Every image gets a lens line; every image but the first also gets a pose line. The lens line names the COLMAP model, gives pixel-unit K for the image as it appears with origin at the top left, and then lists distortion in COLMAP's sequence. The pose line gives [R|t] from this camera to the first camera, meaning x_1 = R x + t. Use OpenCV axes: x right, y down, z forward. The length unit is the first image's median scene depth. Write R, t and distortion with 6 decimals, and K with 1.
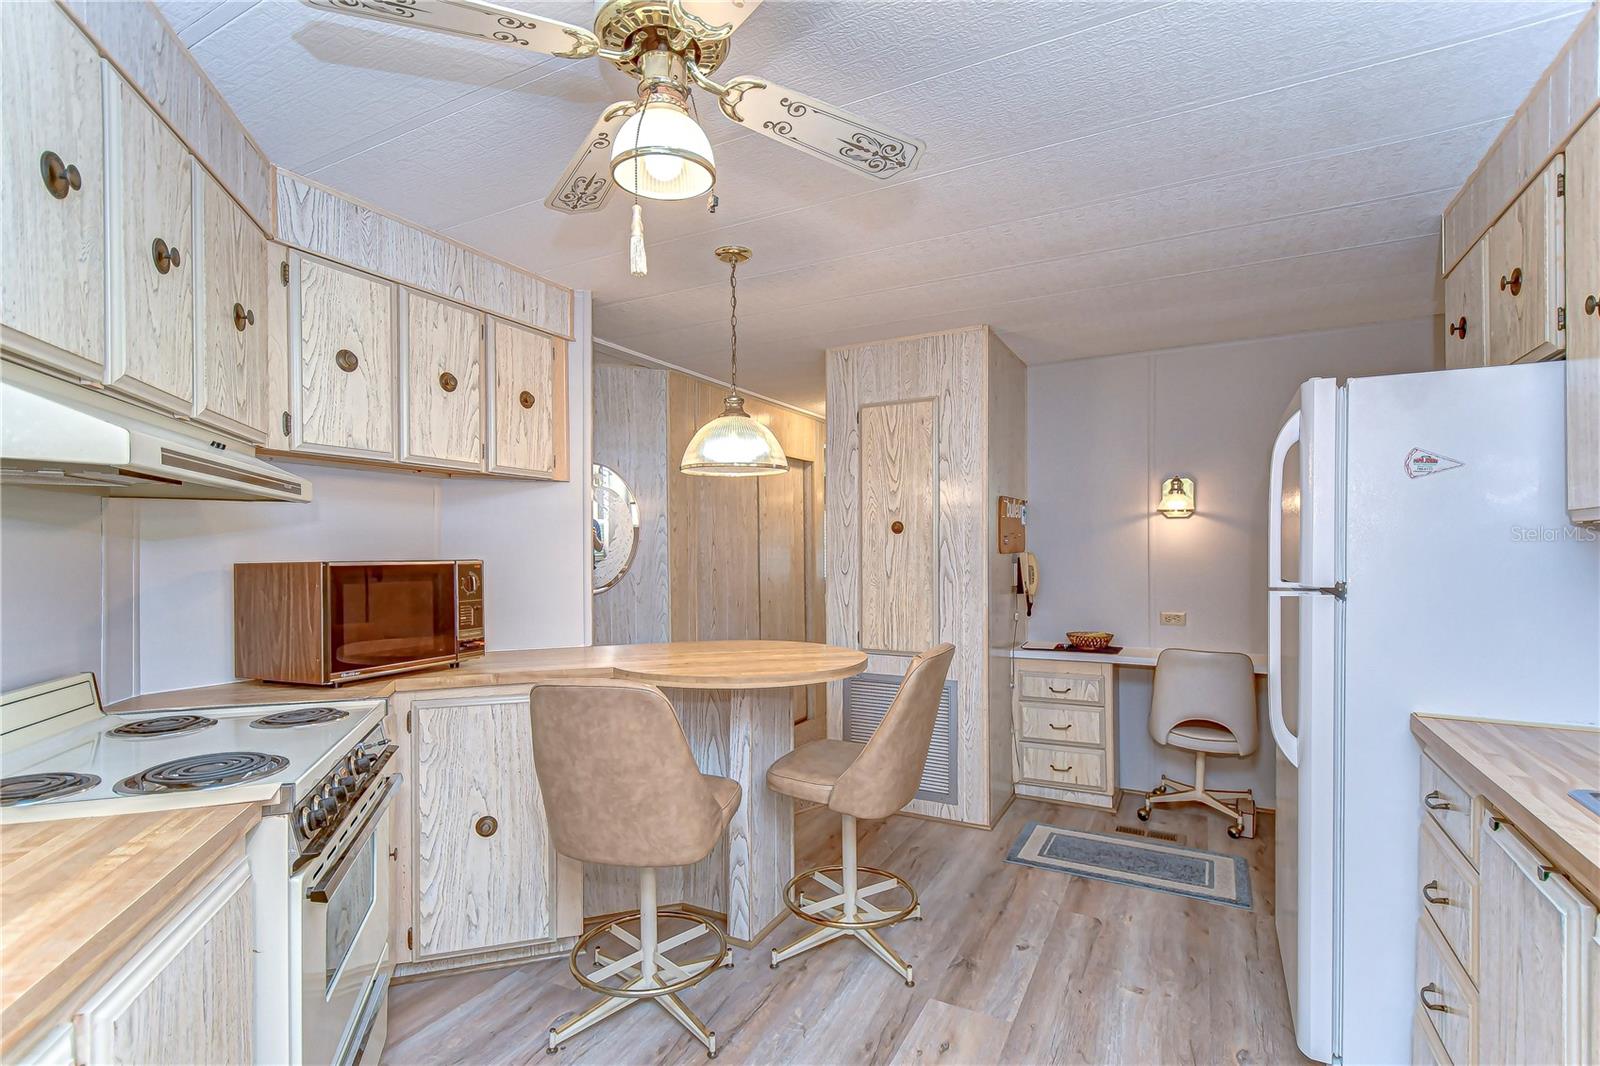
lens RADIAL K [[754.3, 0, 793.1], [0, 754.3, 567.8], [0, 0, 1]] dist [0.031299, -0.019050]
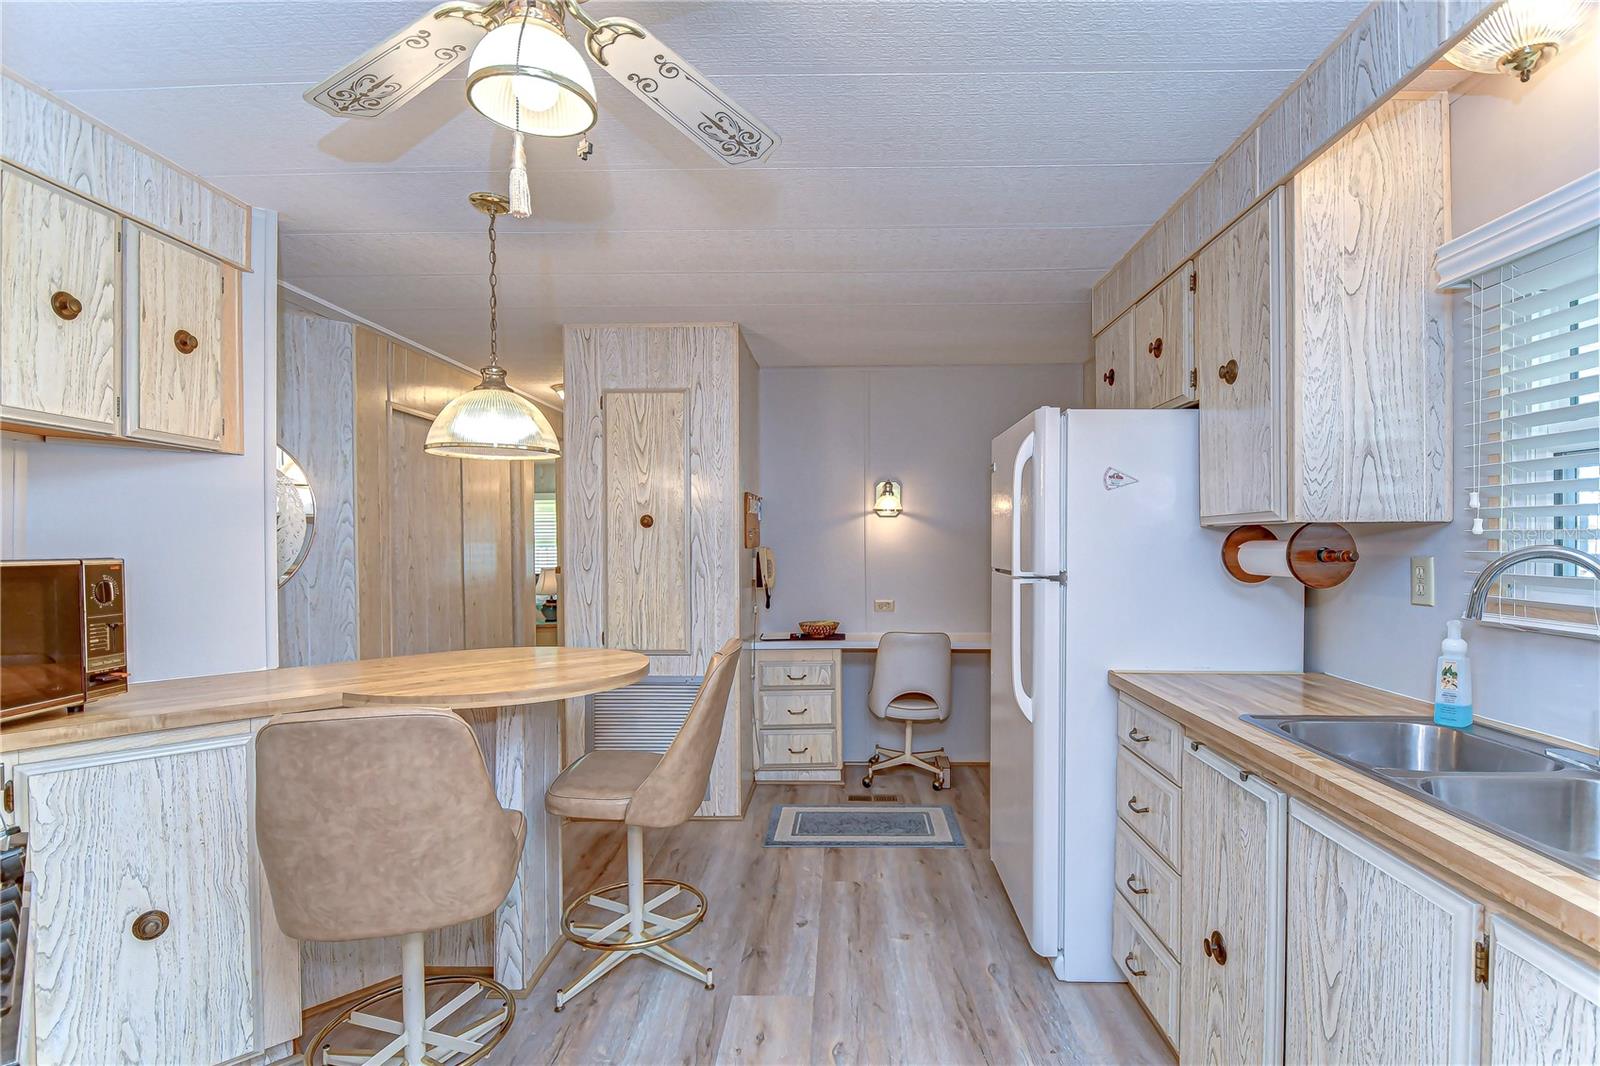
lens RADIAL K [[766.8, 0, 800.7], [0, 766.8, 561.8], [0, 0, 1]] dist [0.004597, -0.012822]
pose [[0.883945, -0.009867, 0.467488, -0.183442], [0.010252, 0.999946, 0.001719, -0.001957], [-0.467479, 0.003273, 0.883998, 0.062615]]
